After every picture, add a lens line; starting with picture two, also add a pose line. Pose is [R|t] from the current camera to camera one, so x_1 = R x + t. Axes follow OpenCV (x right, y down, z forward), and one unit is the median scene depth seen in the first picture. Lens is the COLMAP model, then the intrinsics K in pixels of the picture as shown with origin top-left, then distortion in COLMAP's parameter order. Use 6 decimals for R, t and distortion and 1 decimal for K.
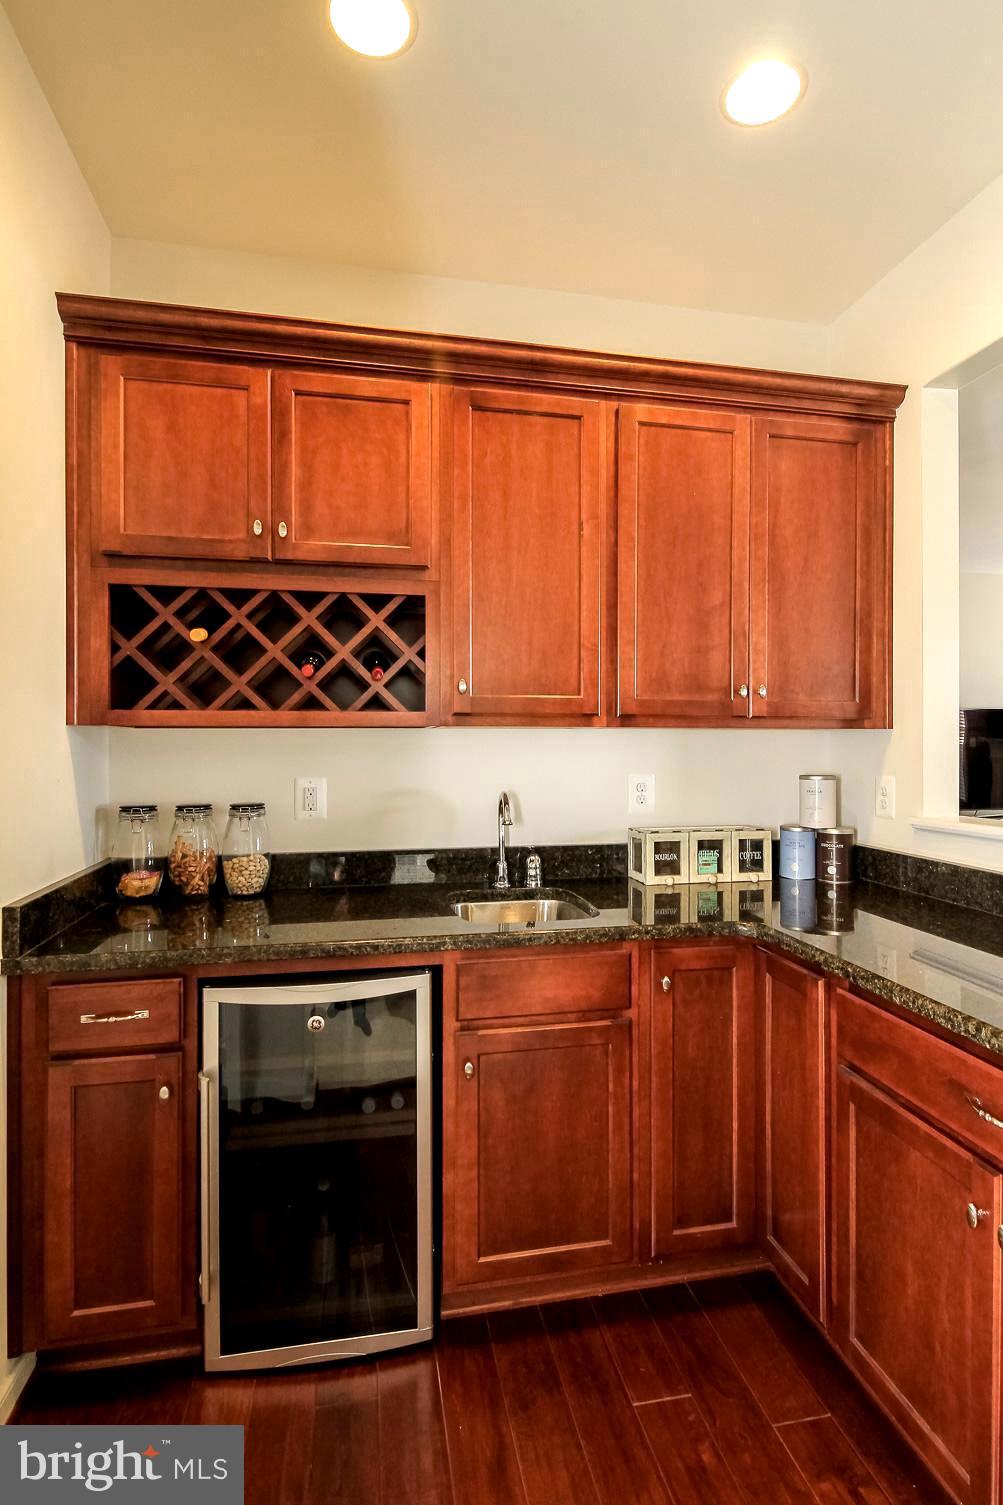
lens RADIAL K [[762.0, 0, 504.8], [0, 762.0, 749.4], [0, 0, 1]] dist [-0.003777, -0.002439]
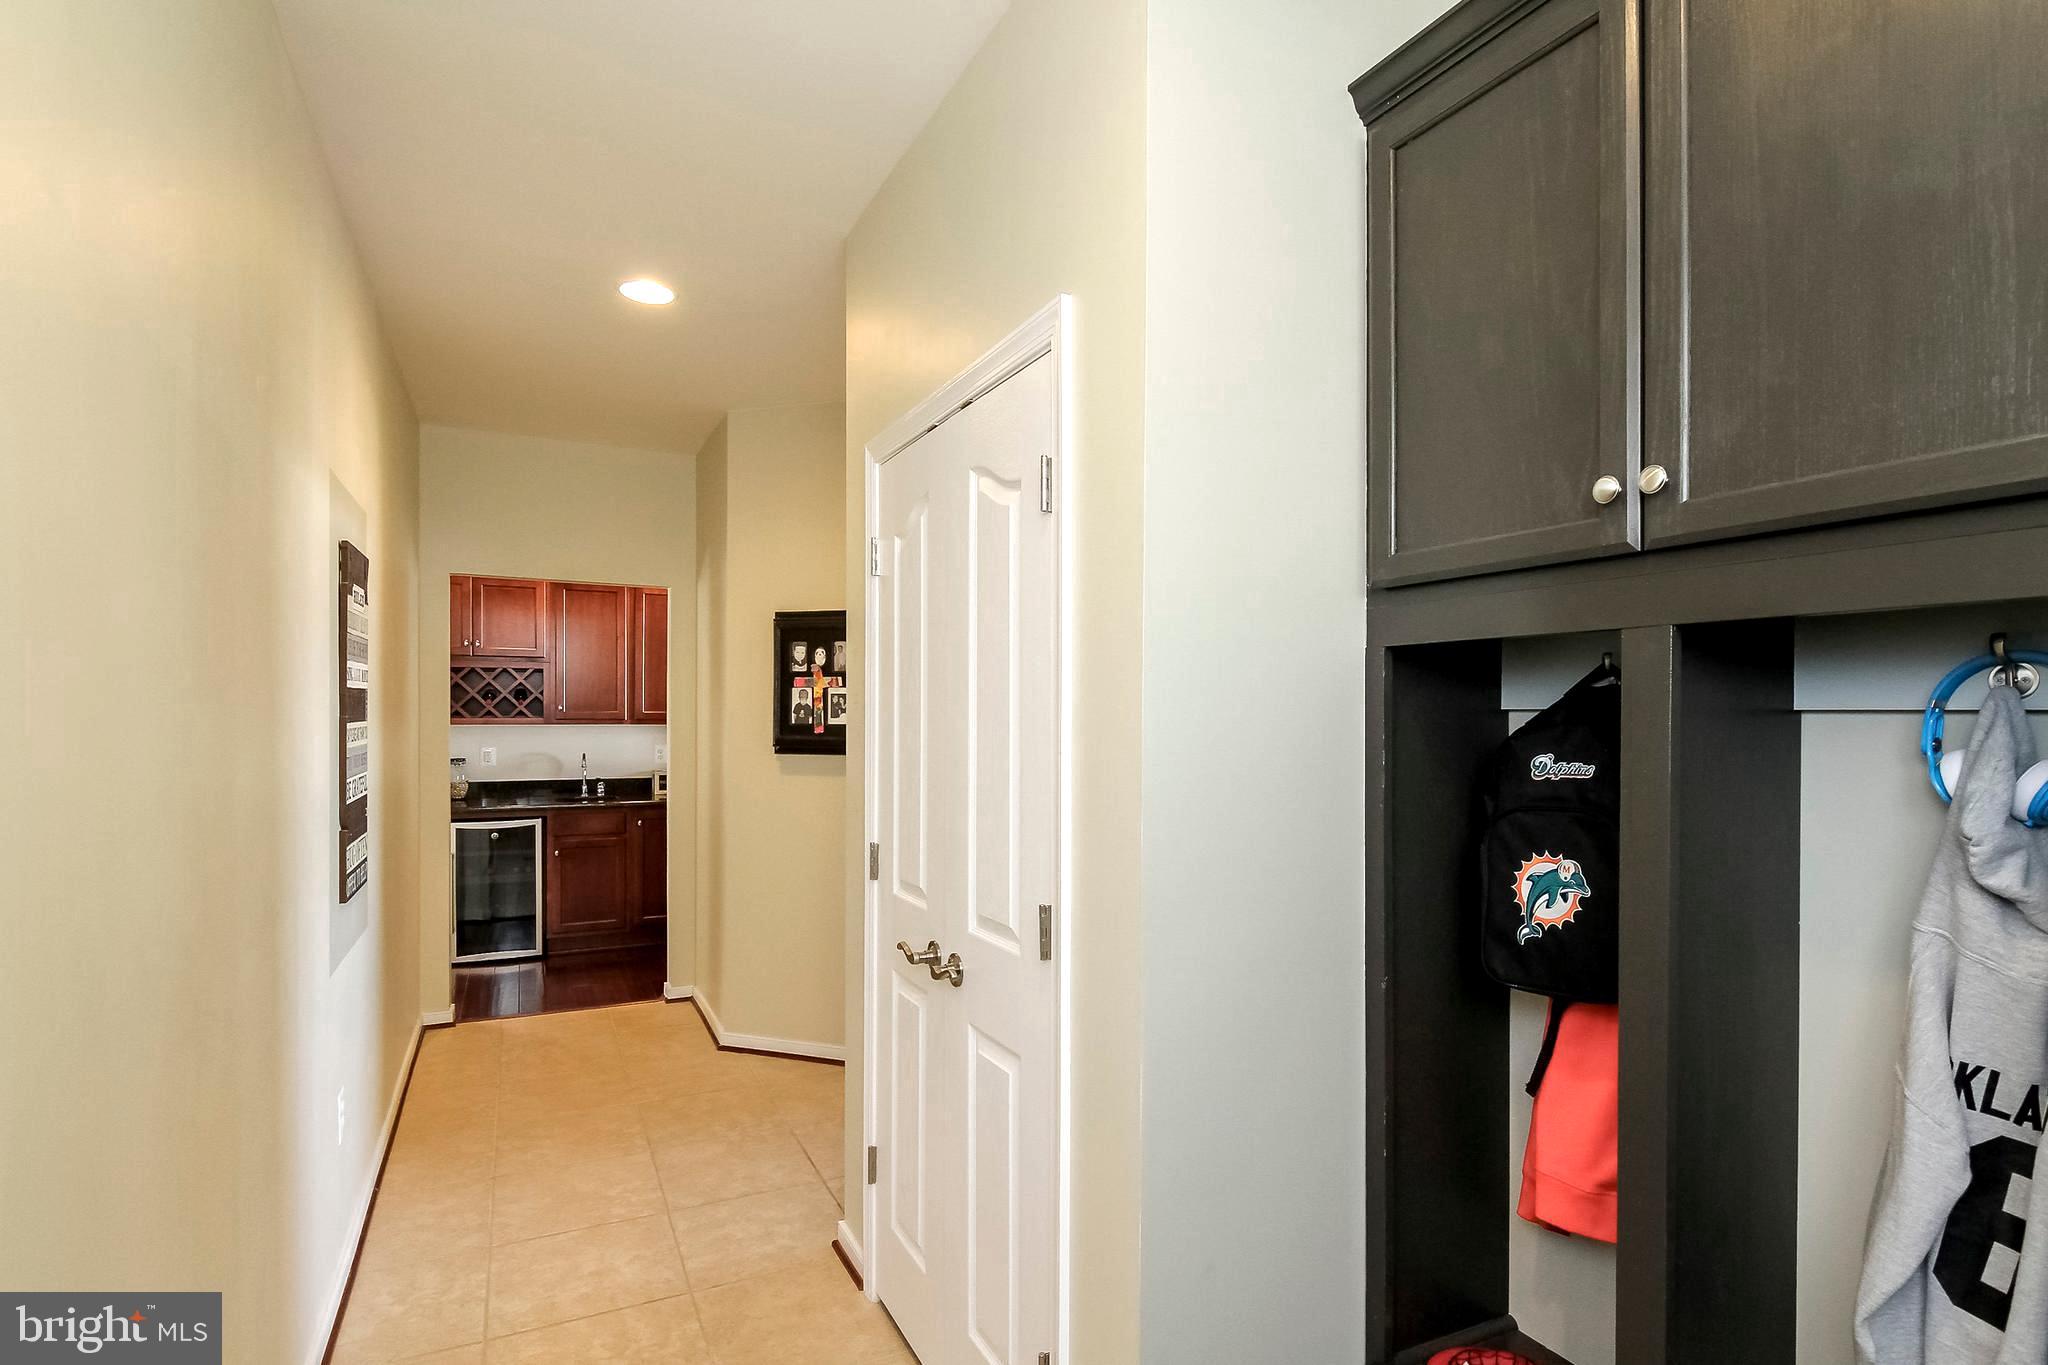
lens RADIAL K [[1036.9, 0, 1058.5], [0, 1036.9, 723.4], [0, 0, 1]] dist [-0.003777, -0.002439]
pose [[0.956362, 0.002750, 0.292172, 0.492772], [-0.002104, 0.999995, -0.002527, -0.028676], [-0.292178, 0.001802, 0.956362, -2.580261]]
